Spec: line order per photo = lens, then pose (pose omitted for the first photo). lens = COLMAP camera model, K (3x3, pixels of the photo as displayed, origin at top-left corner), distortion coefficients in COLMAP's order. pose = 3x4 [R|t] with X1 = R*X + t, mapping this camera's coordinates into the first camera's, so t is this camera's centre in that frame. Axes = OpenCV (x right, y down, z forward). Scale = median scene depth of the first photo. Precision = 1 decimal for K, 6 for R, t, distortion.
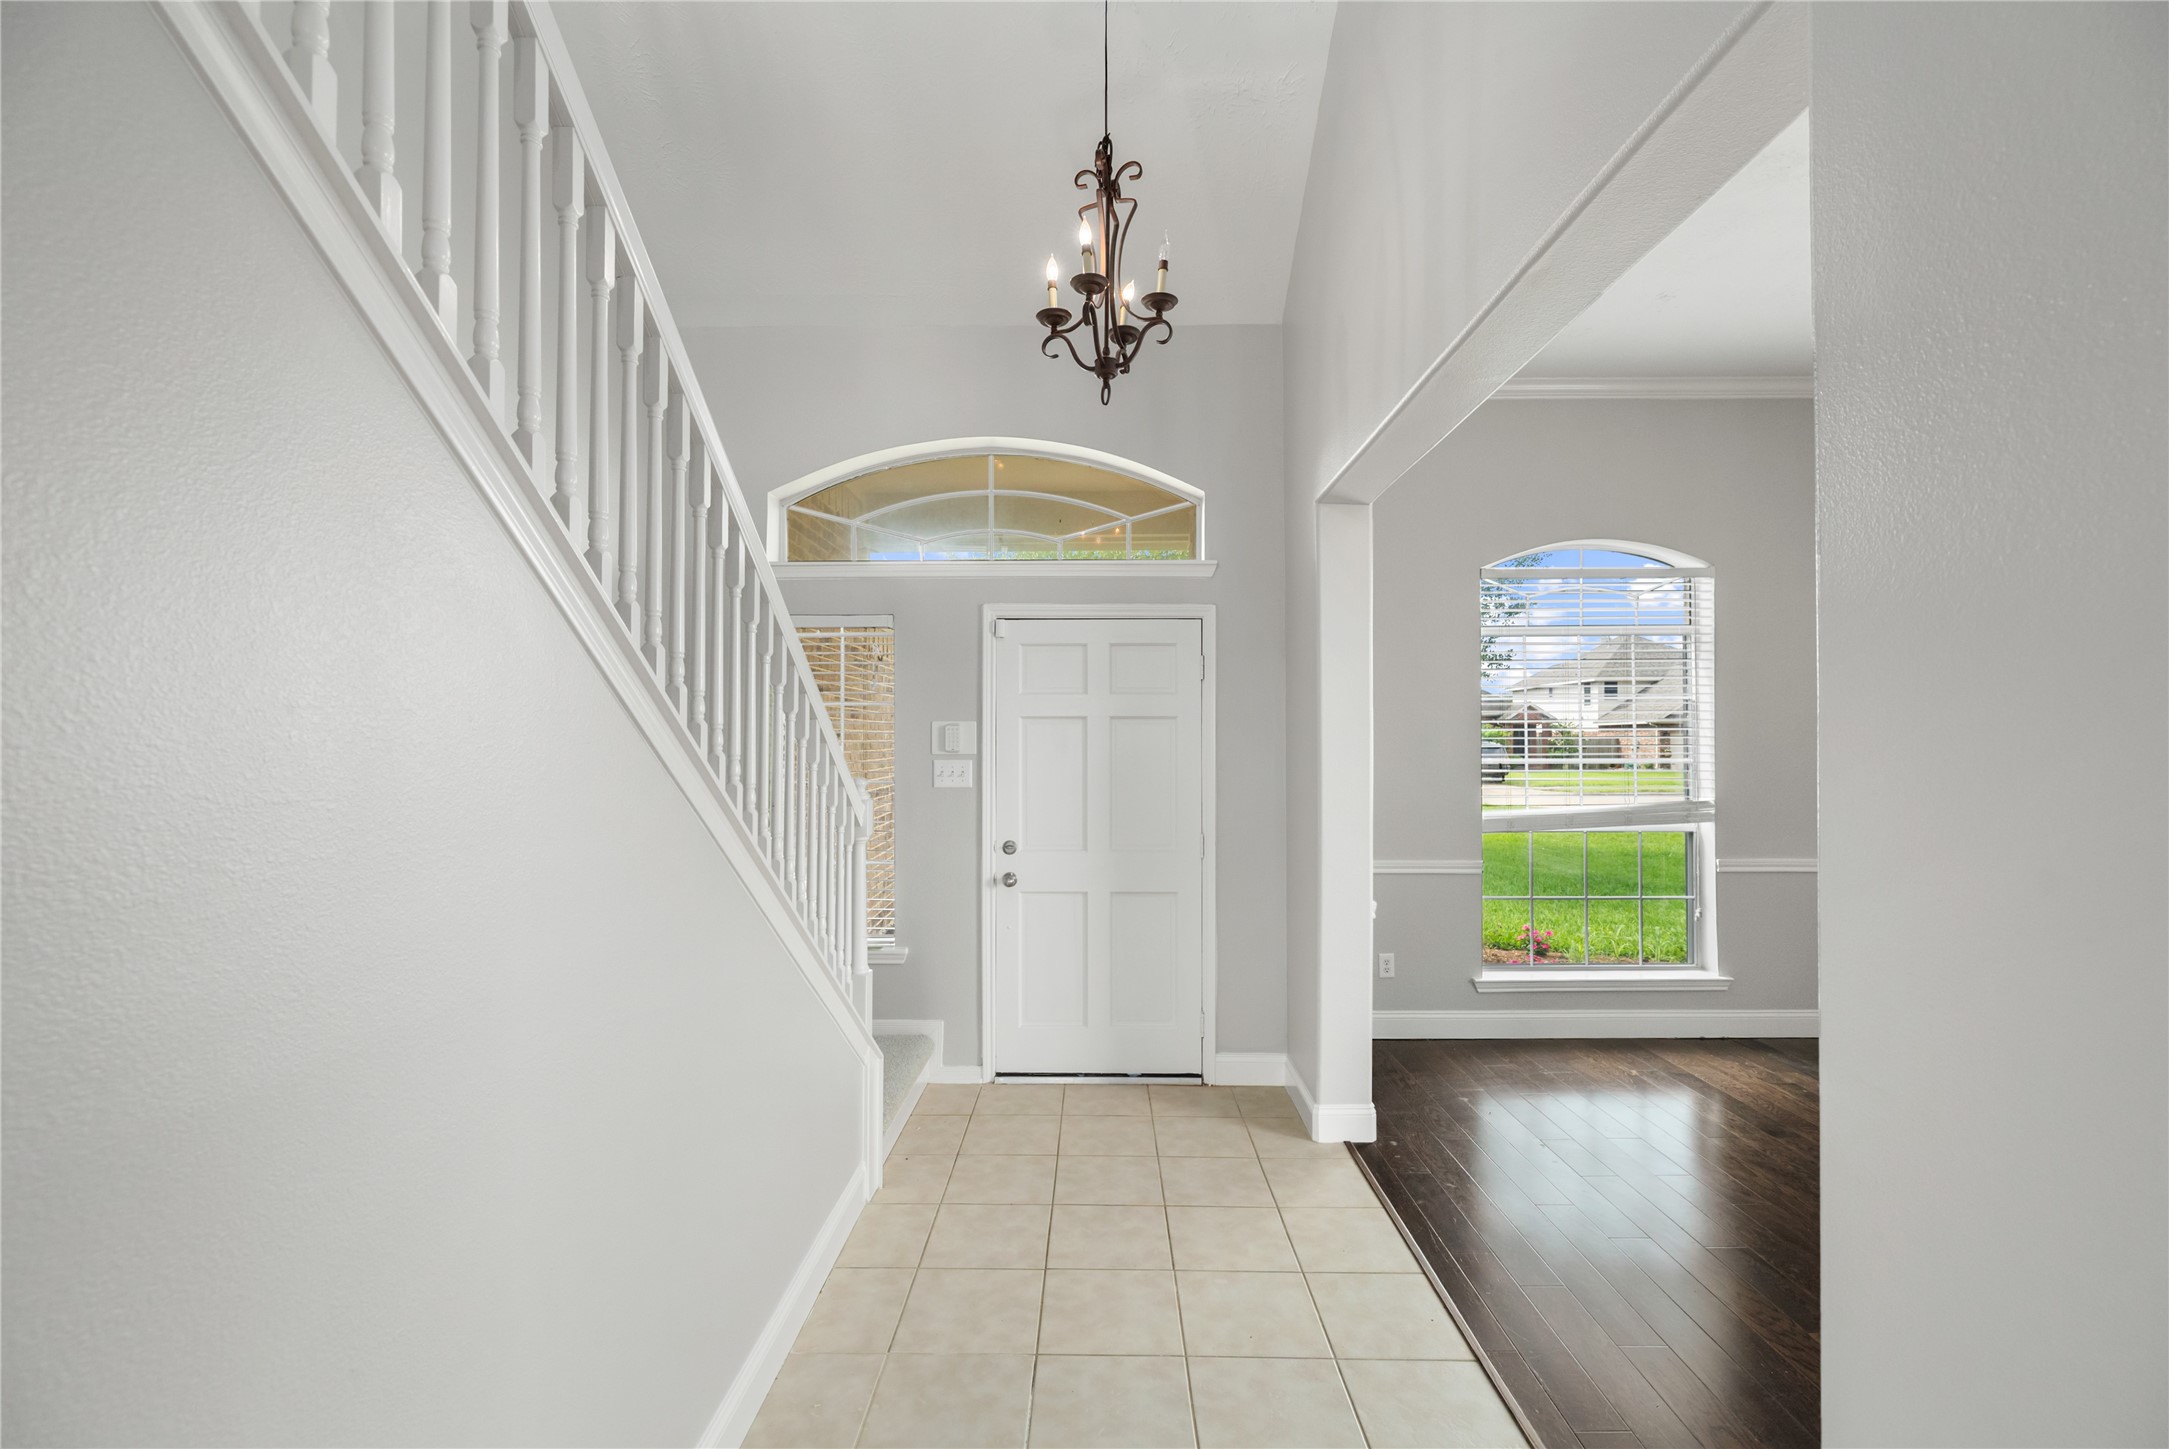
lens RADIAL K [[928.9, 0, 1086.0], [0, 928.9, 719.7], [0, 0, 1]] dist [0.003522, -0.000266]
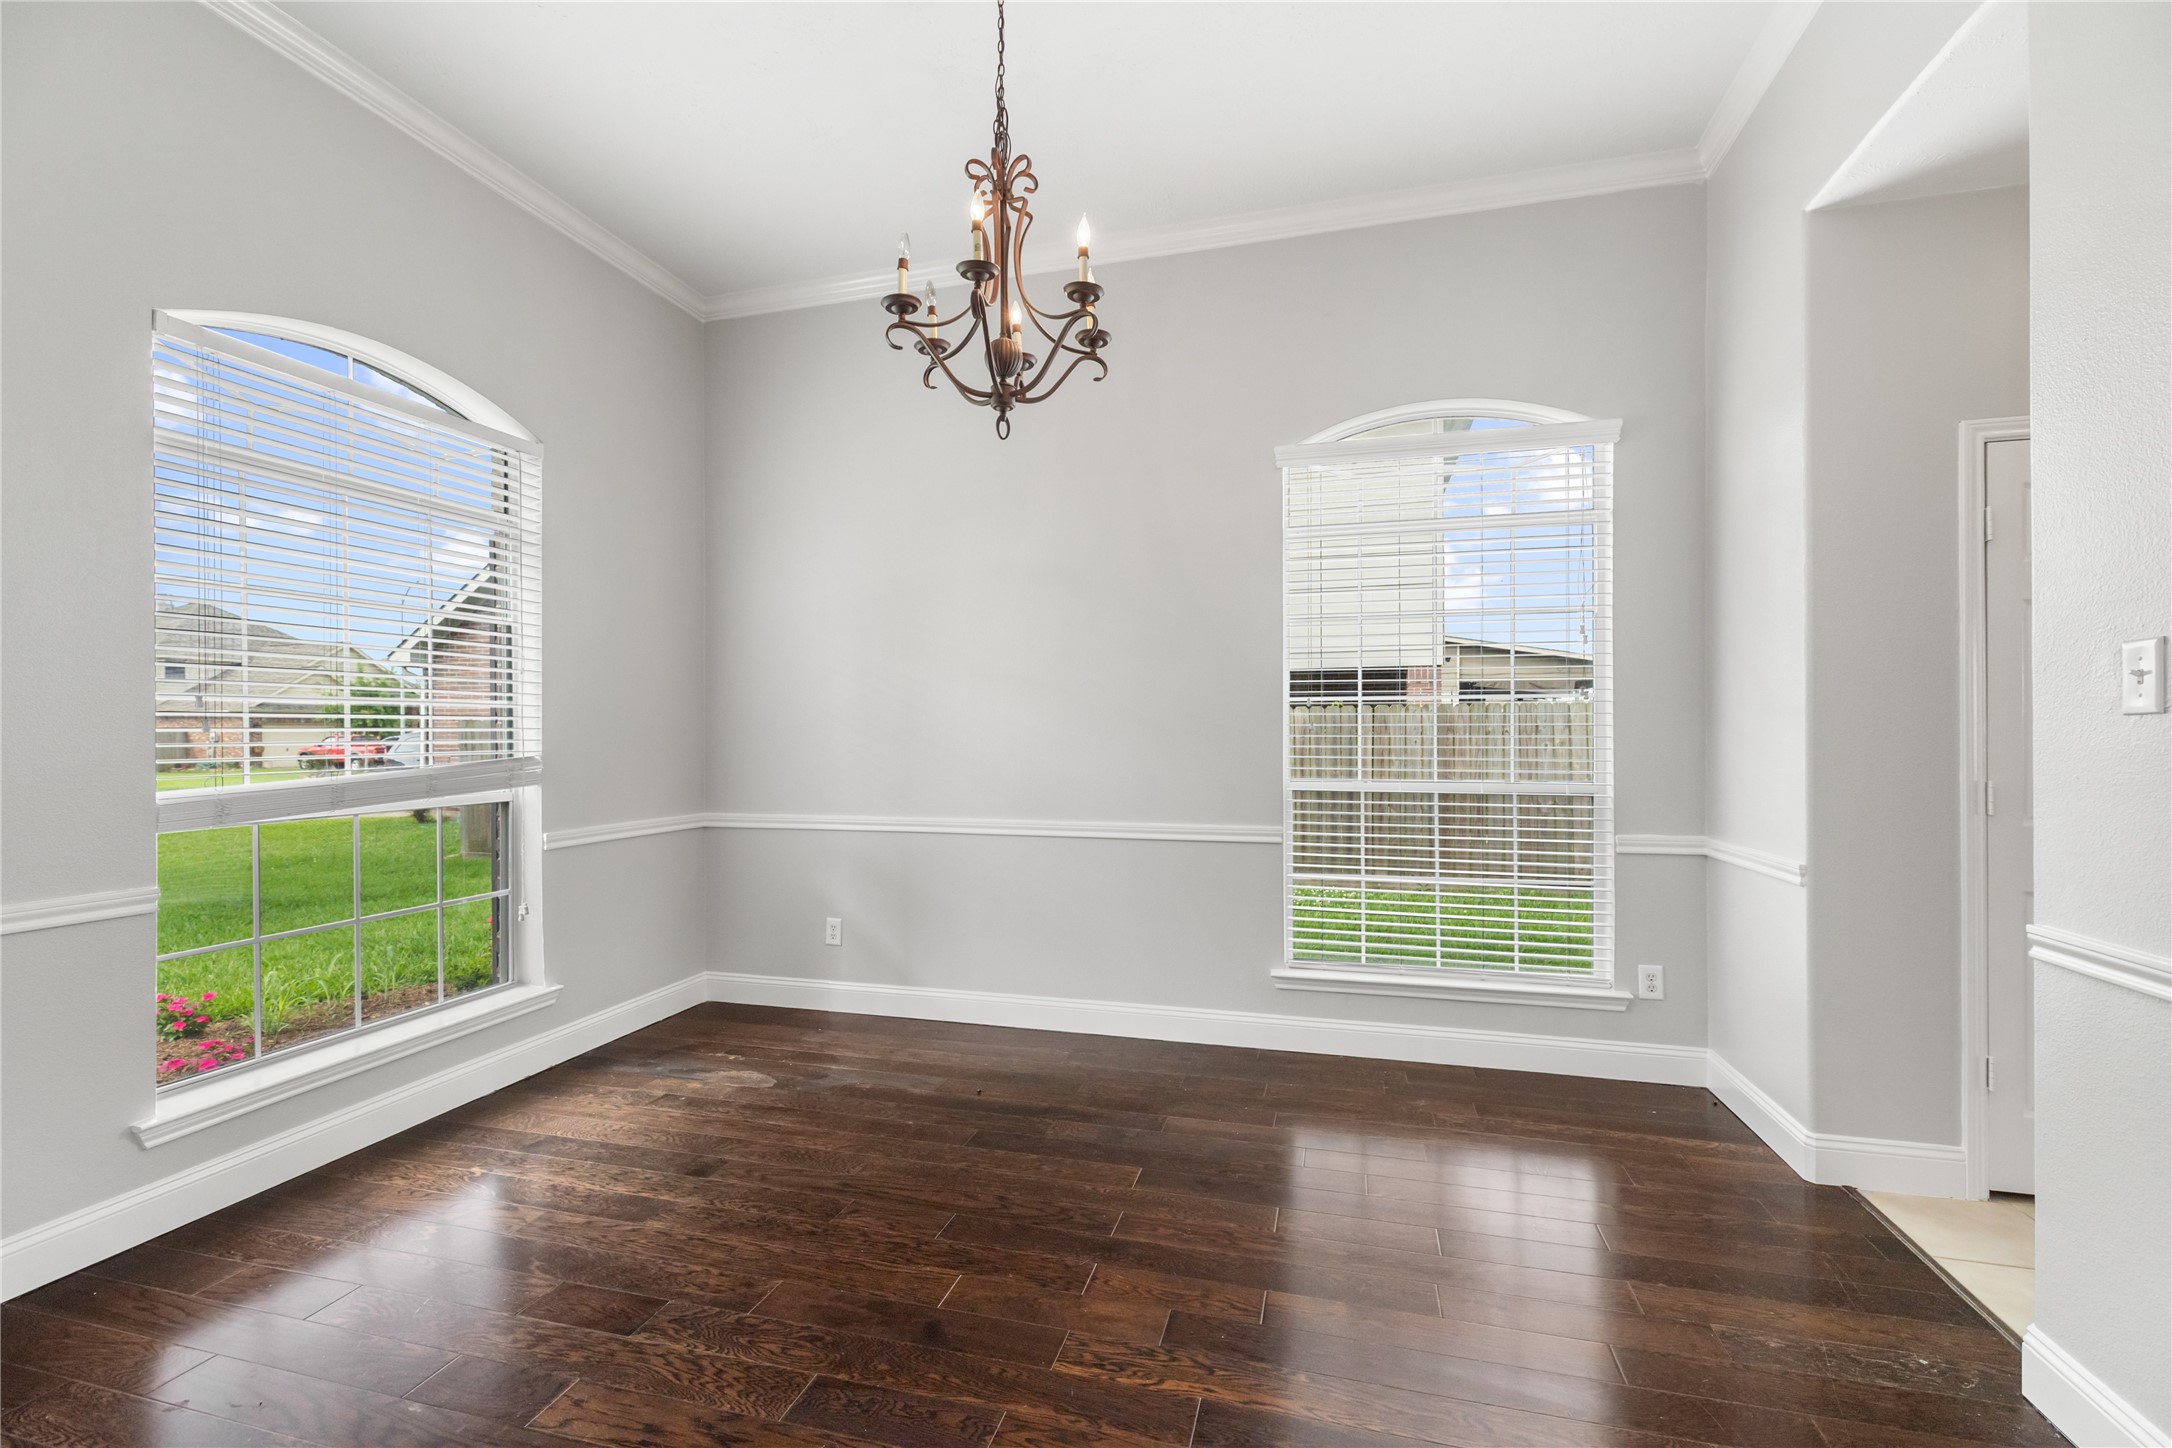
lens RADIAL K [[930.2, 0, 1090.6], [0, 930.2, 726.4], [0, 0, 1]] dist [0.003522, -0.000266]
pose [[0.265282, 0.001516, 0.964170, 0.069274], [-0.009594, 0.999953, 0.001067, 0.058855], [-0.964123, -0.009533, 0.265284, 0.377708]]
